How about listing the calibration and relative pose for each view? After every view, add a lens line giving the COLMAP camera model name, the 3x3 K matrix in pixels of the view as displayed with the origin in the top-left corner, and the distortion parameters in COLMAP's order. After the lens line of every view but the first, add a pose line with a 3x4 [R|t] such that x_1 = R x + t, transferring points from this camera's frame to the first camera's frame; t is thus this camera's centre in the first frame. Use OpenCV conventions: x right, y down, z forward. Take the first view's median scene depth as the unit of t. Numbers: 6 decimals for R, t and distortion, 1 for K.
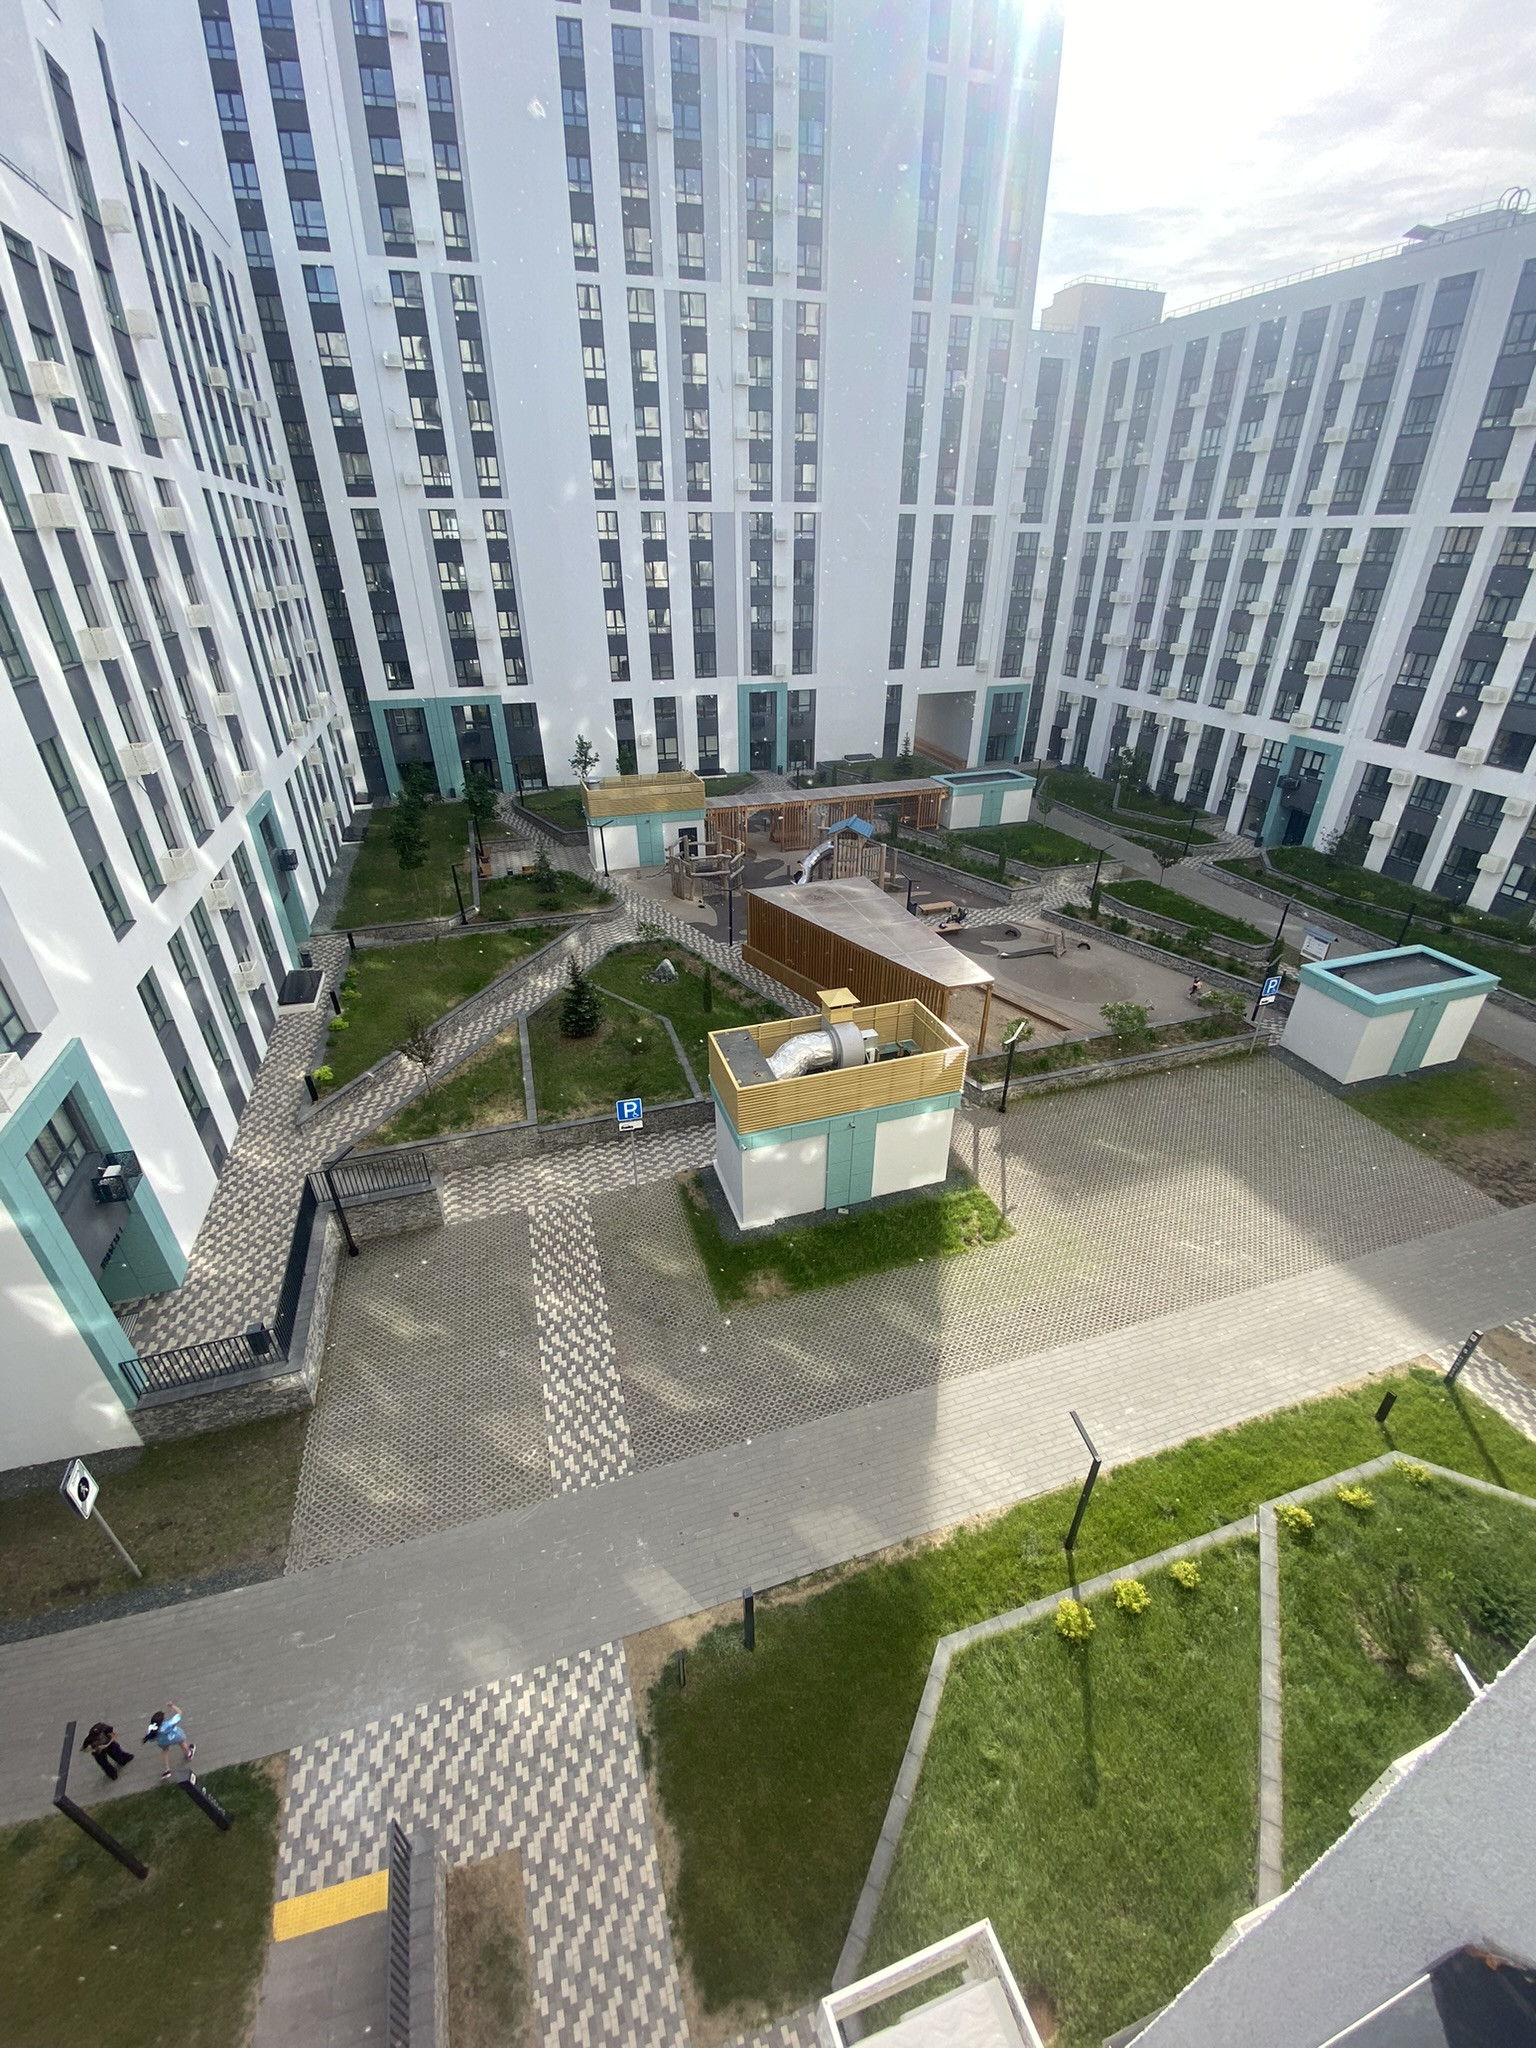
lens RADIAL K [[823.1, 0, 772.0], [0, 823.1, 1023.1], [0, 0, 1]] dist [0.008821, -0.016363]
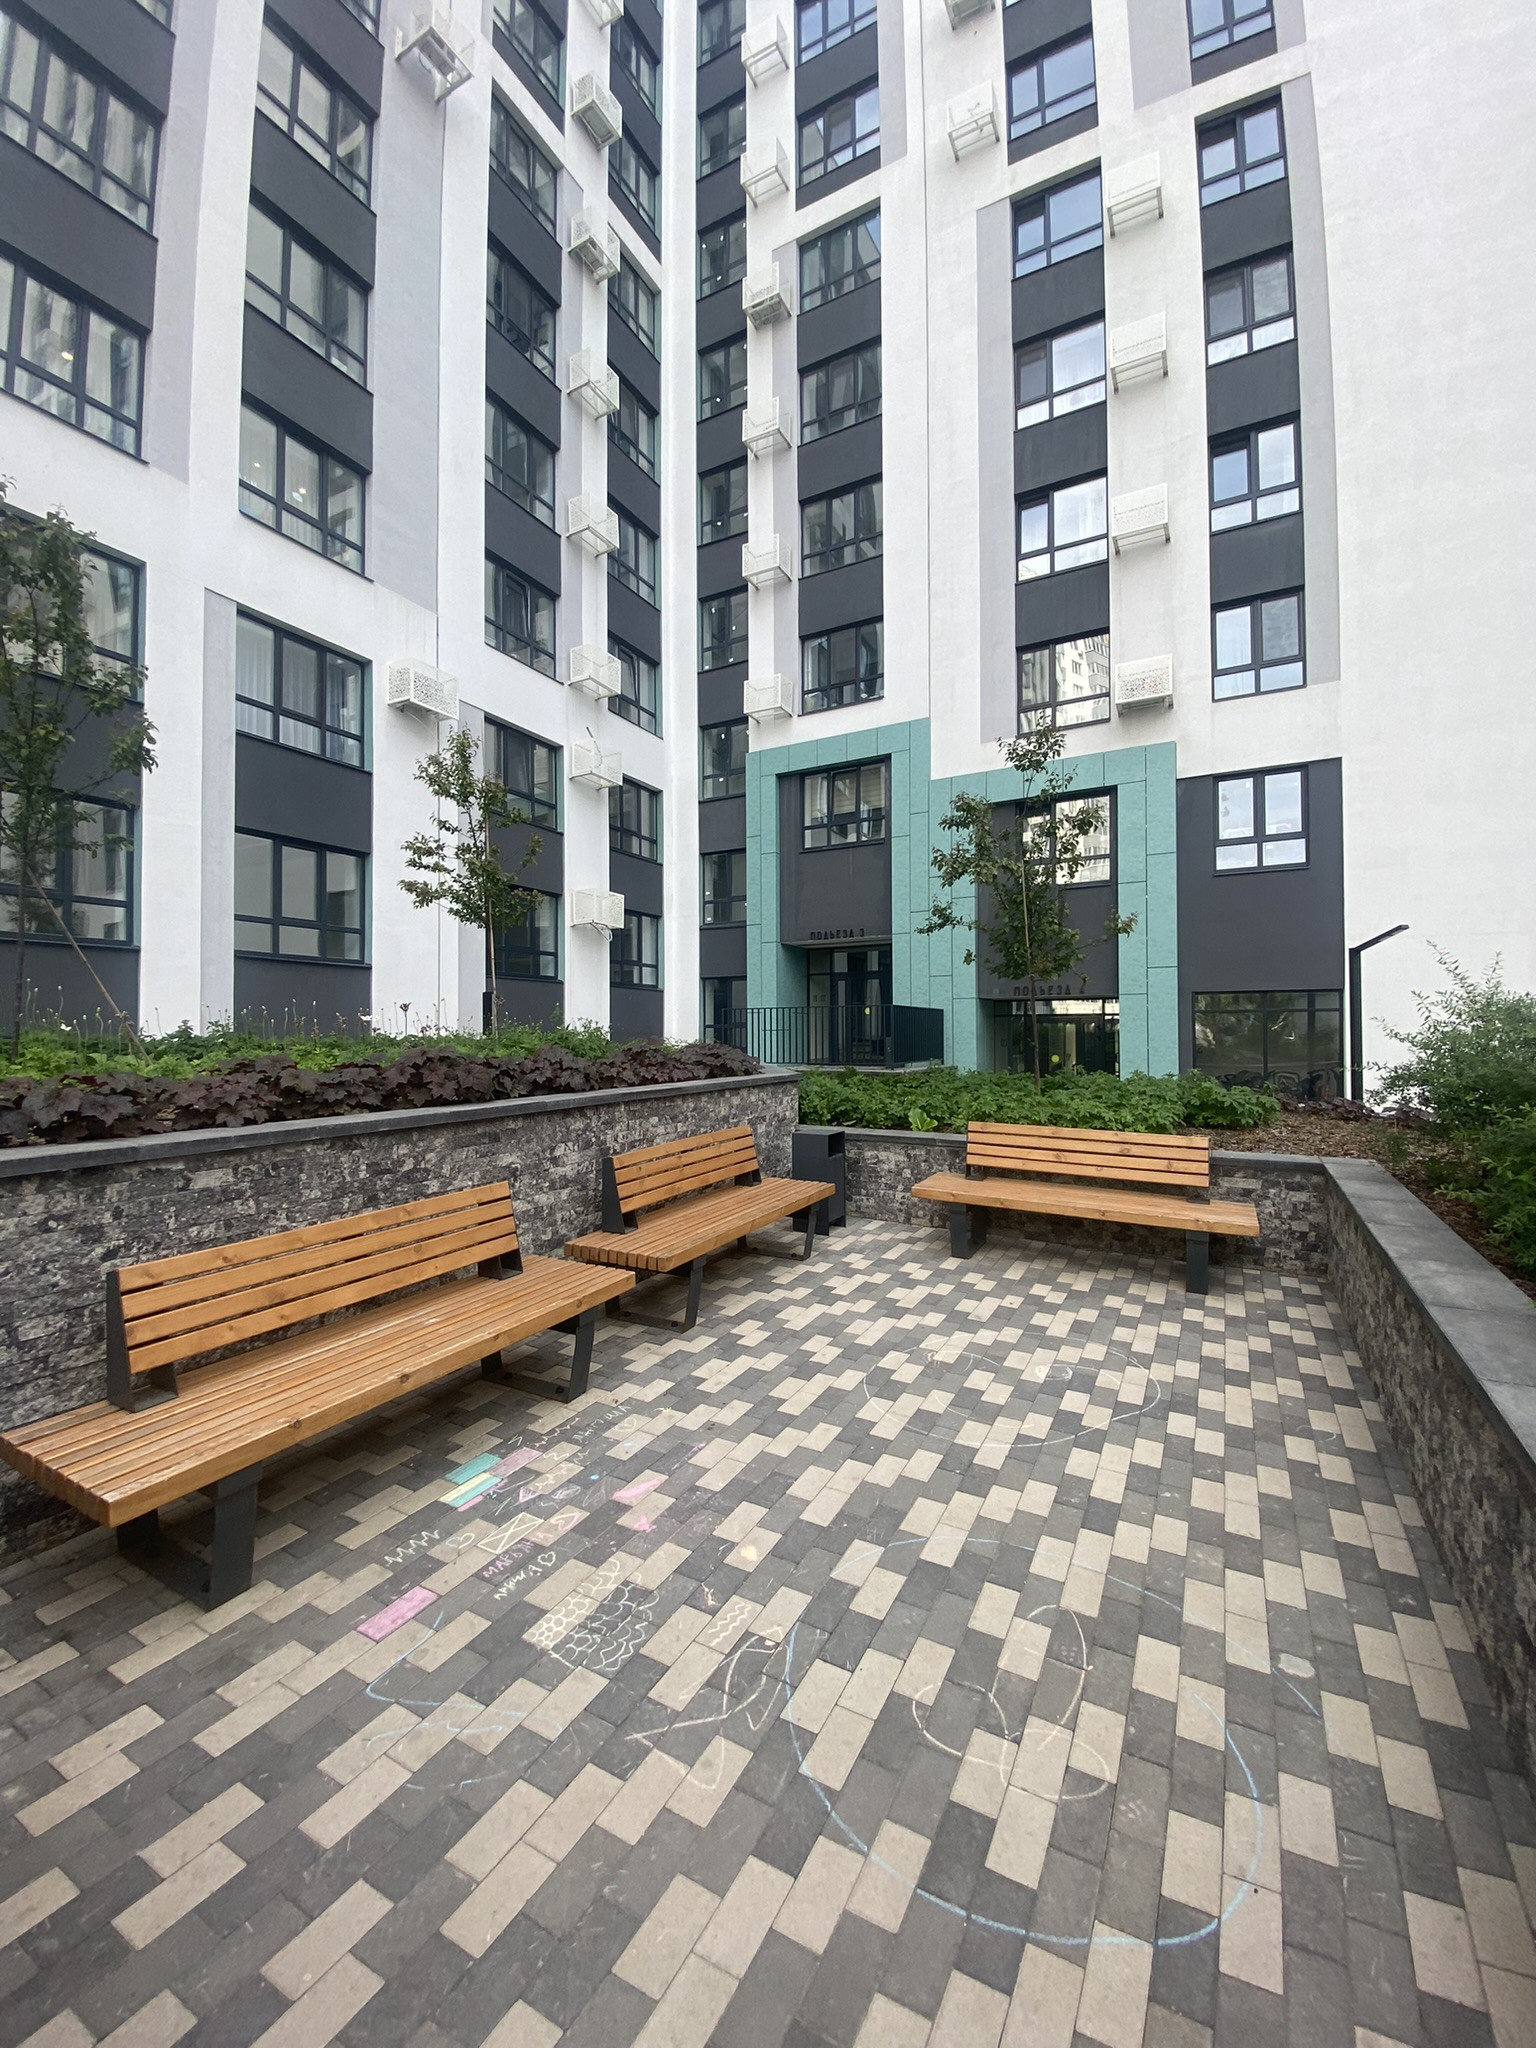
lens RADIAL K [[823.1, 0, 772.0], [0, 823.1, 1023.1], [0, 0, 1]] dist [0.008821, -0.016363]
pose [[0.685432, -0.009304, -0.728077, -0.234731], [-0.357486, 0.866811, -0.347624, -0.177197], [0.634339, 0.498550, 0.590814, 0.834895]]
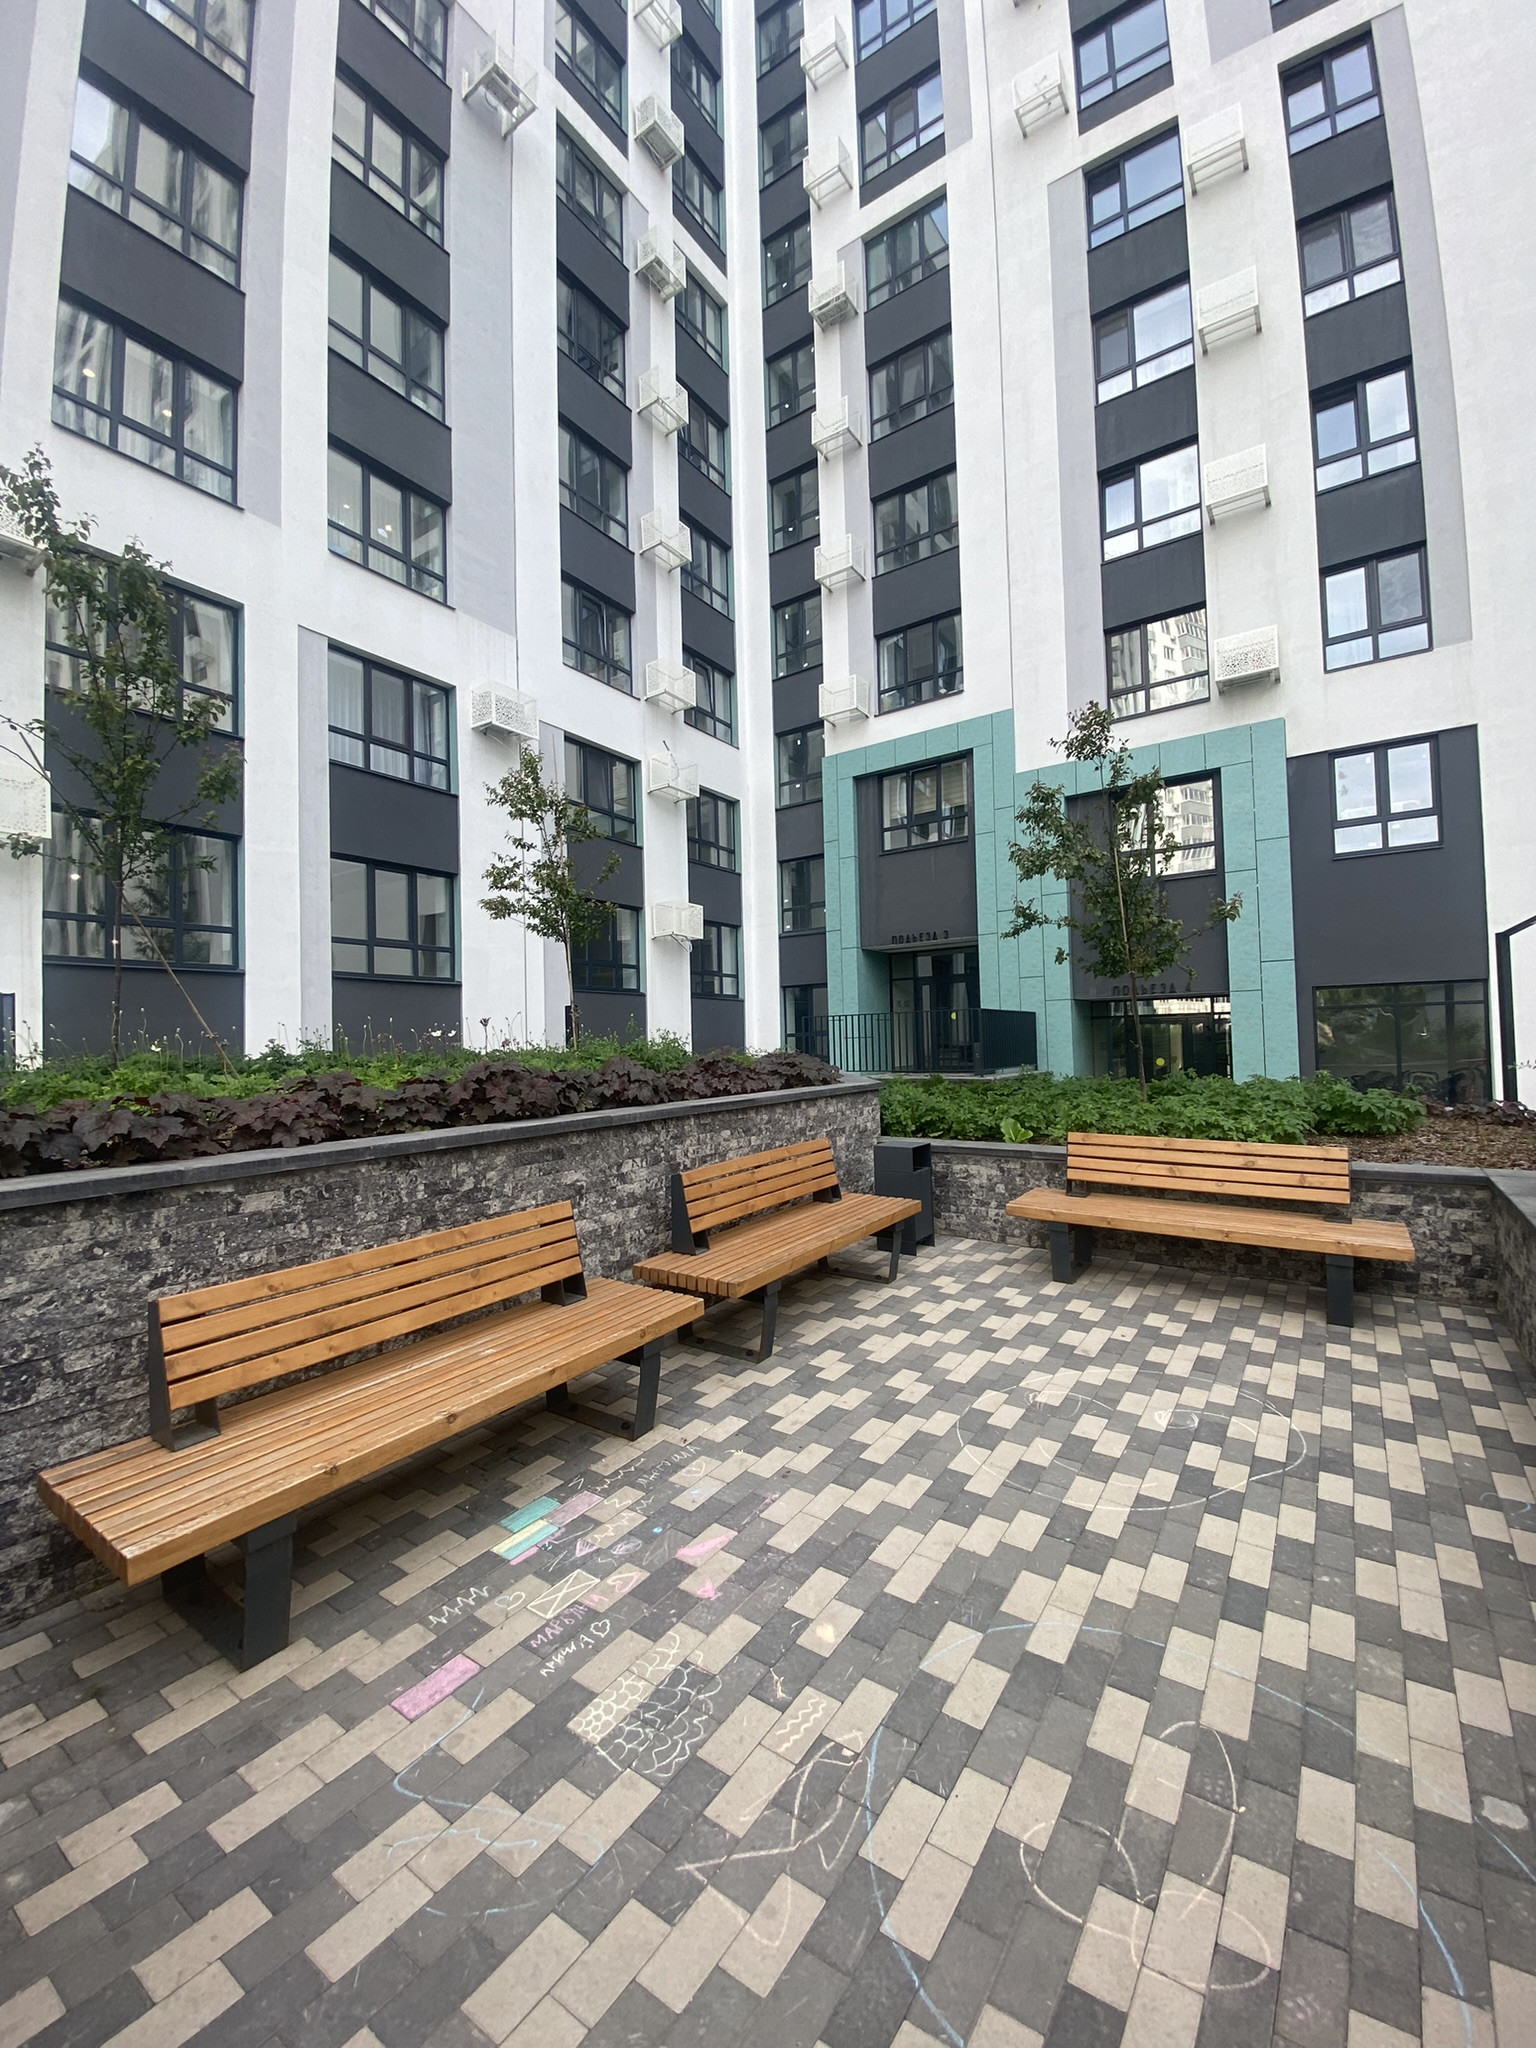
lens RADIAL K [[823.1, 0, 772.0], [0, 823.1, 1023.1], [0, 0, 1]] dist [0.008821, -0.016363]
pose [[0.605910, -0.032065, -0.794887, -0.238555], [-0.372666, 0.871332, -0.319217, -0.179538], [0.702846, 0.489644, 0.516000, 0.839439]]
